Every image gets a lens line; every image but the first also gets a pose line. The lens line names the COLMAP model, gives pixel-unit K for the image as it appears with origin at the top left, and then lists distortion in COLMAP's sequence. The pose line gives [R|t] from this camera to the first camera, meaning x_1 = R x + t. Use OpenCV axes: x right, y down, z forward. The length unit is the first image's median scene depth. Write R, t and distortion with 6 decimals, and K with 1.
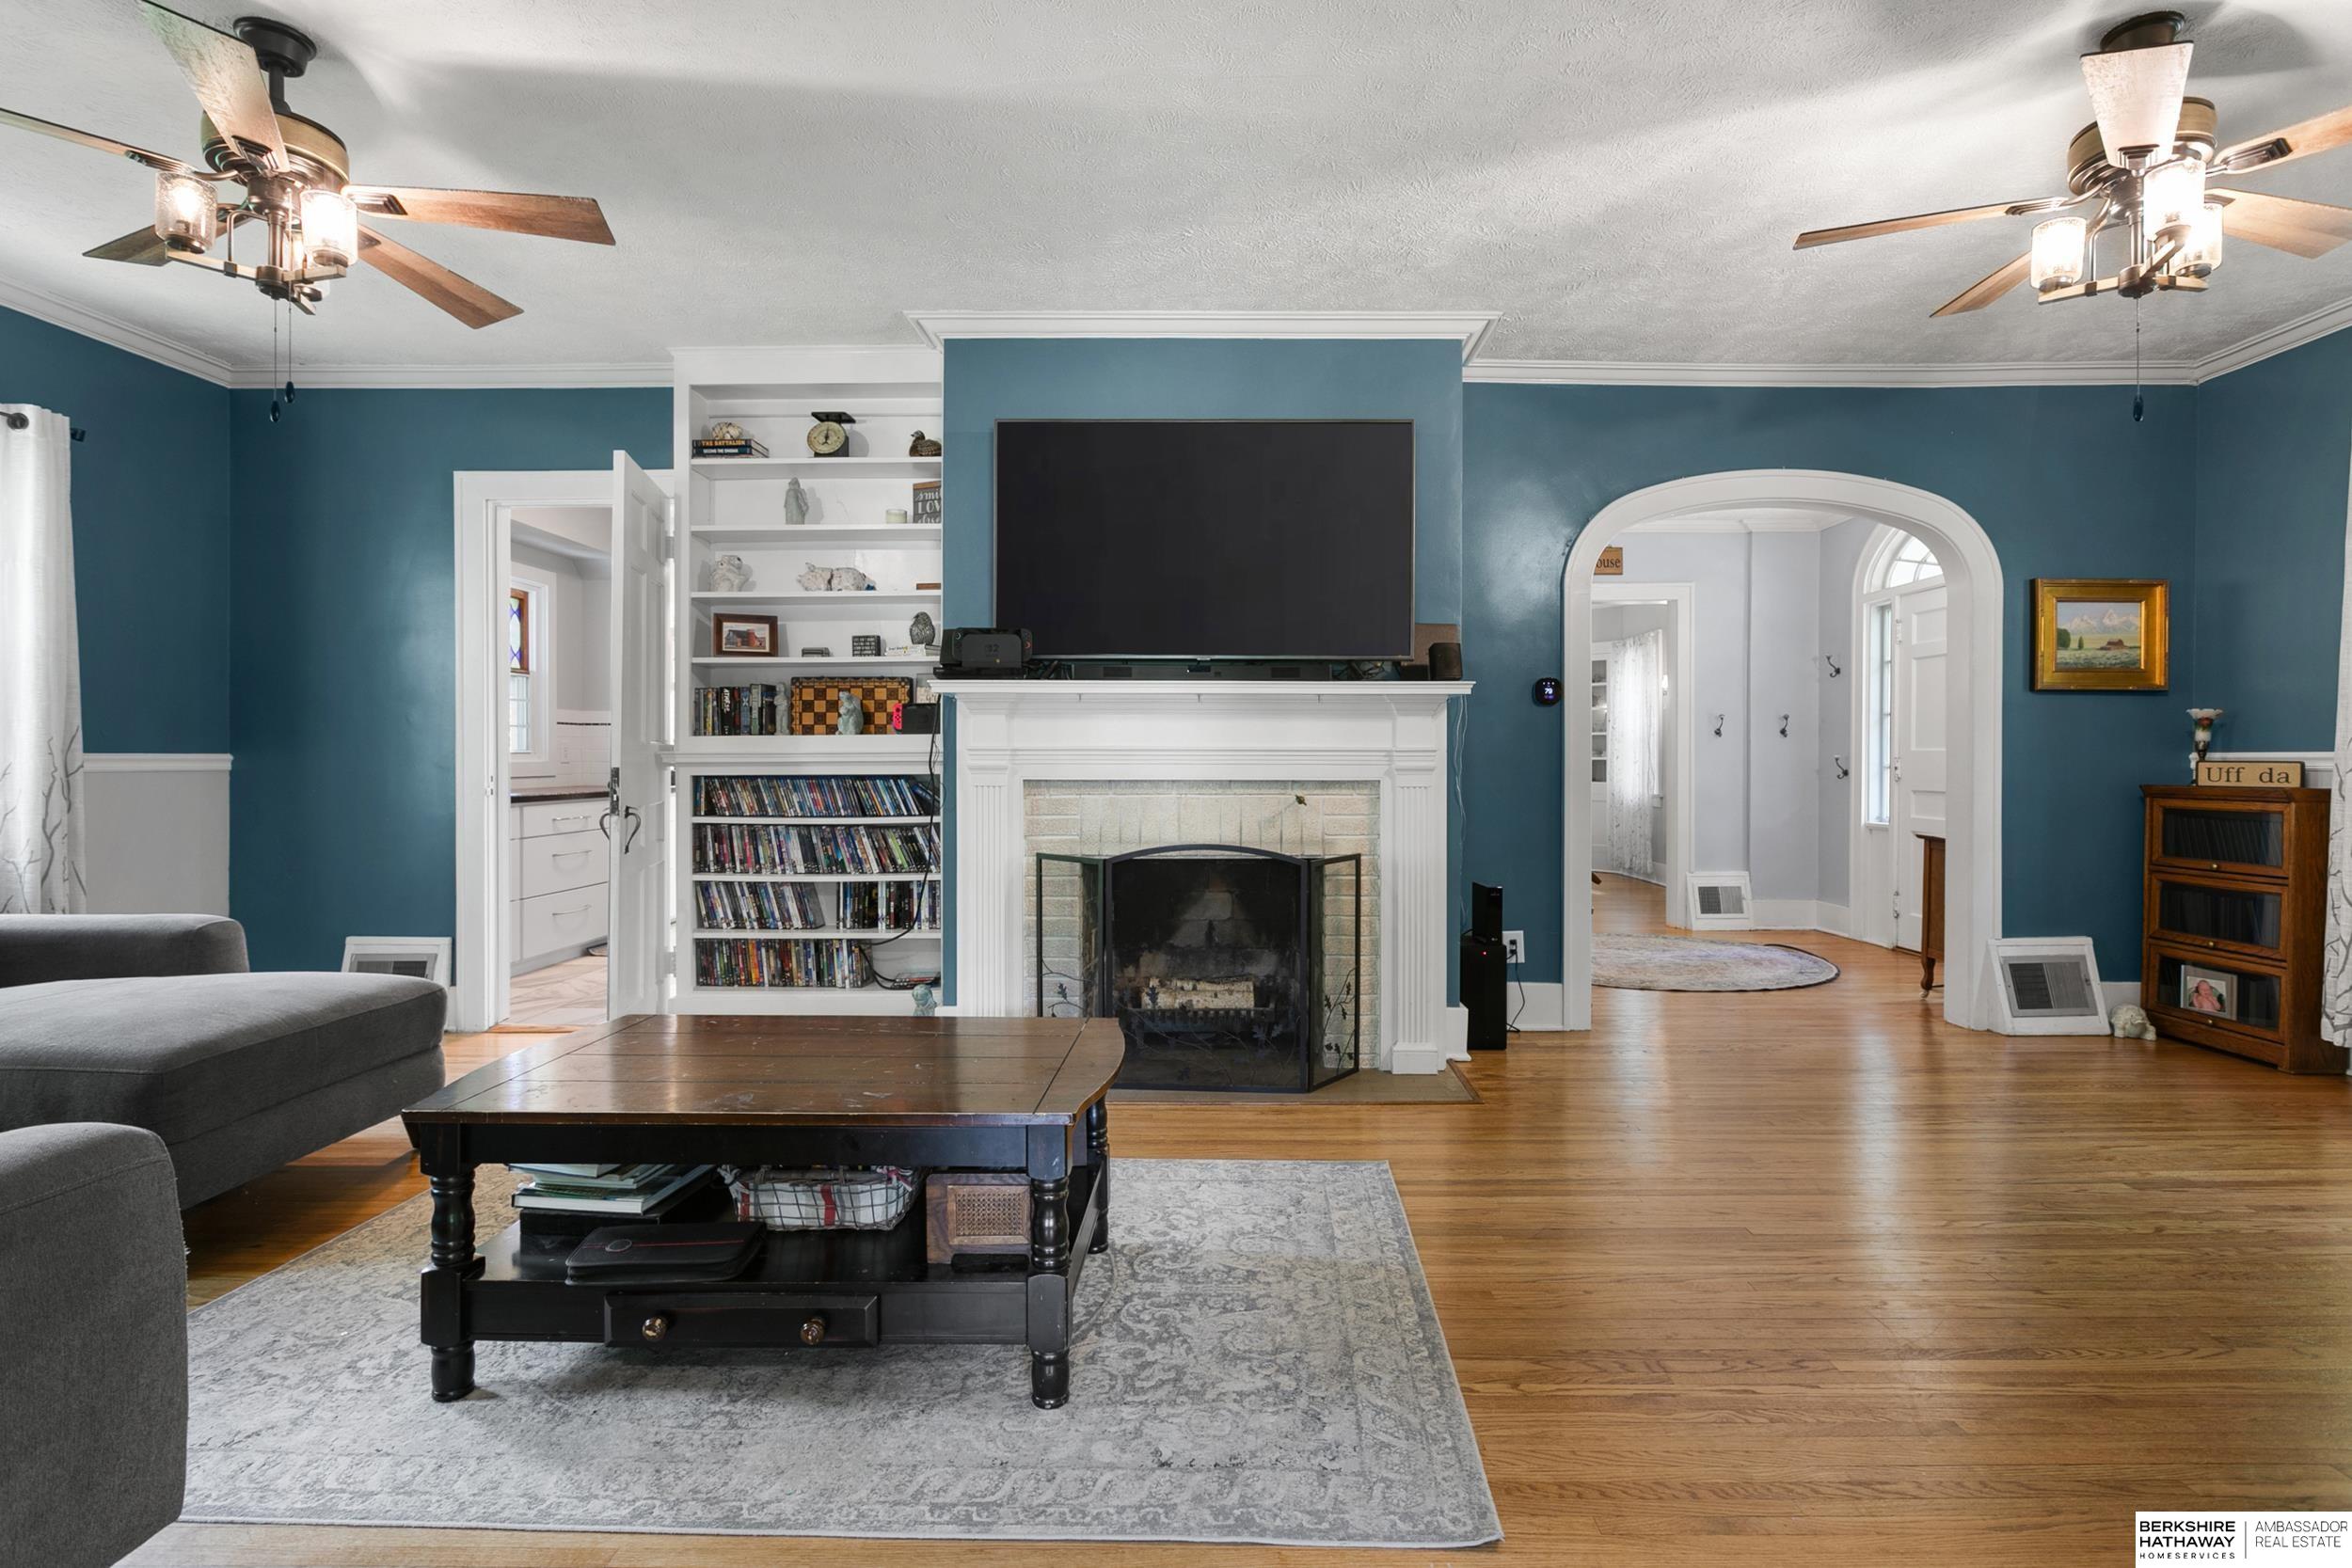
lens RADIAL K [[1127.7, 0, 1203.2], [0, 1127.7, 761.5], [0, 0, 1]] dist [-0.001105, 0.000025]
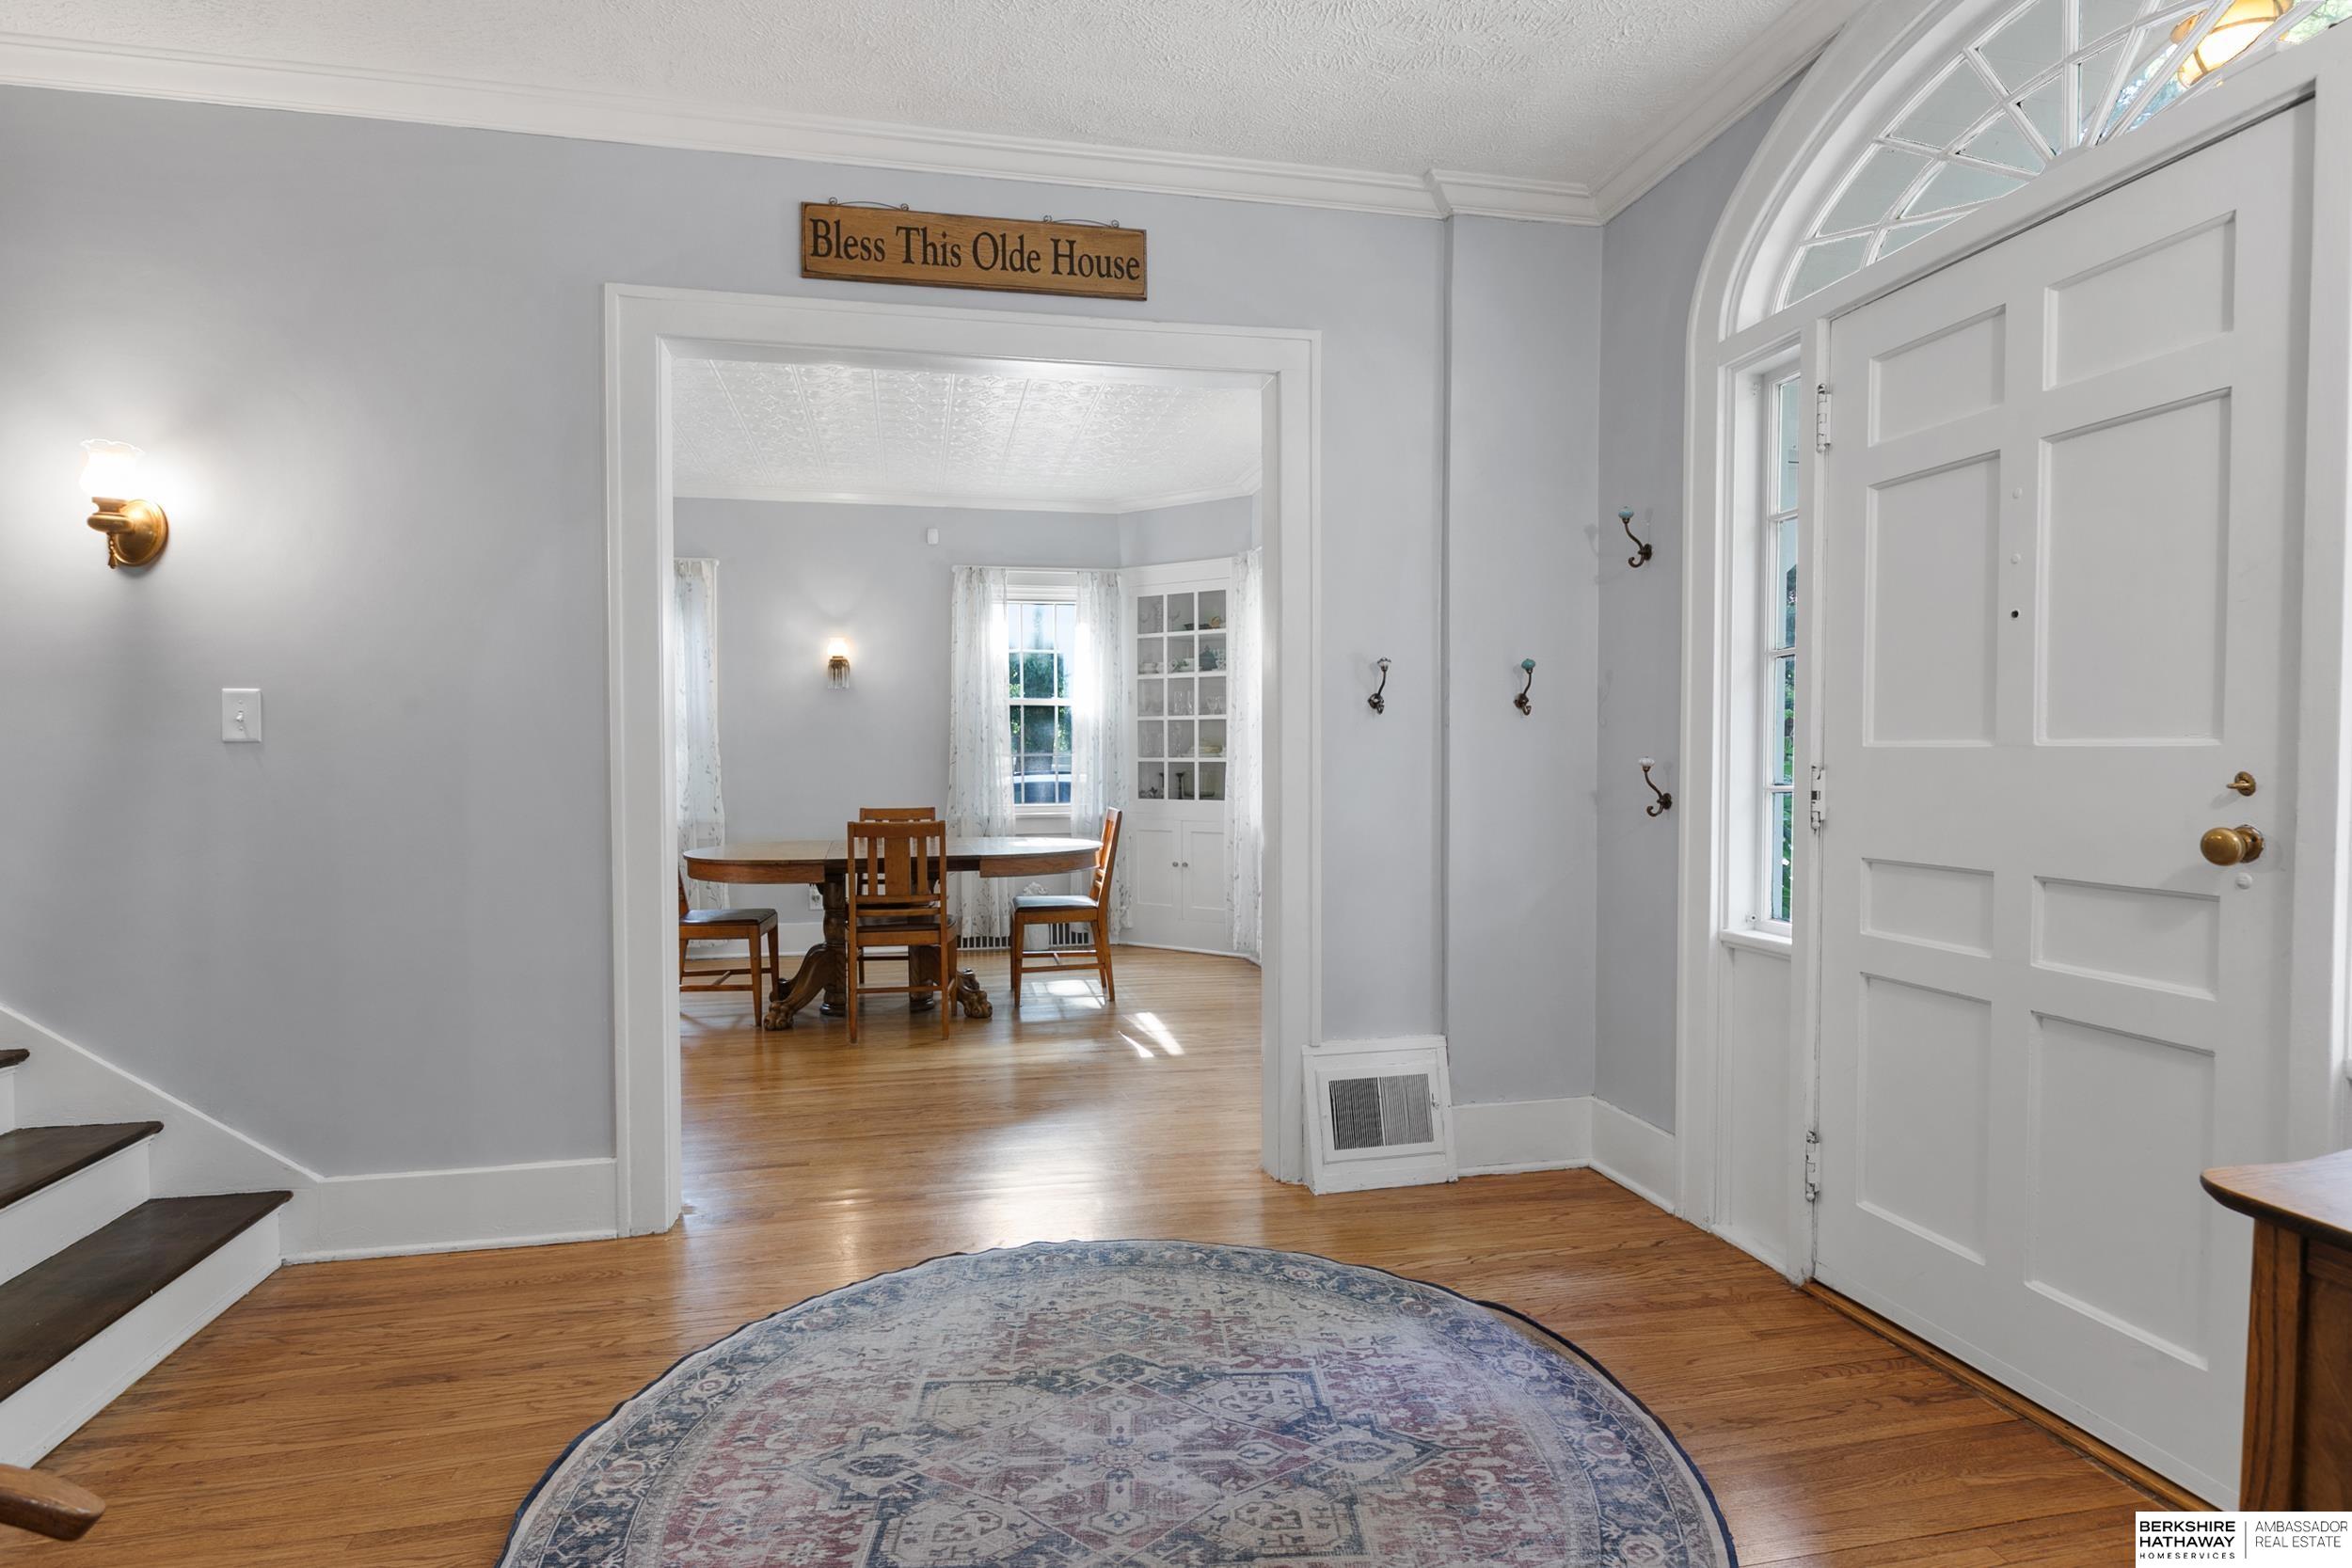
lens RADIAL K [[1215.9, 0, 1176.0], [0, 1215.9, 784.0], [0, 0, 1]] dist [-0.000995, -0.000153]
pose [[0.974935, -0.009561, 0.222284, 0.487622], [0.004357, 0.999705, 0.023888, -0.012000], [-0.222447, -0.022321, 0.974689, 0.993050]]
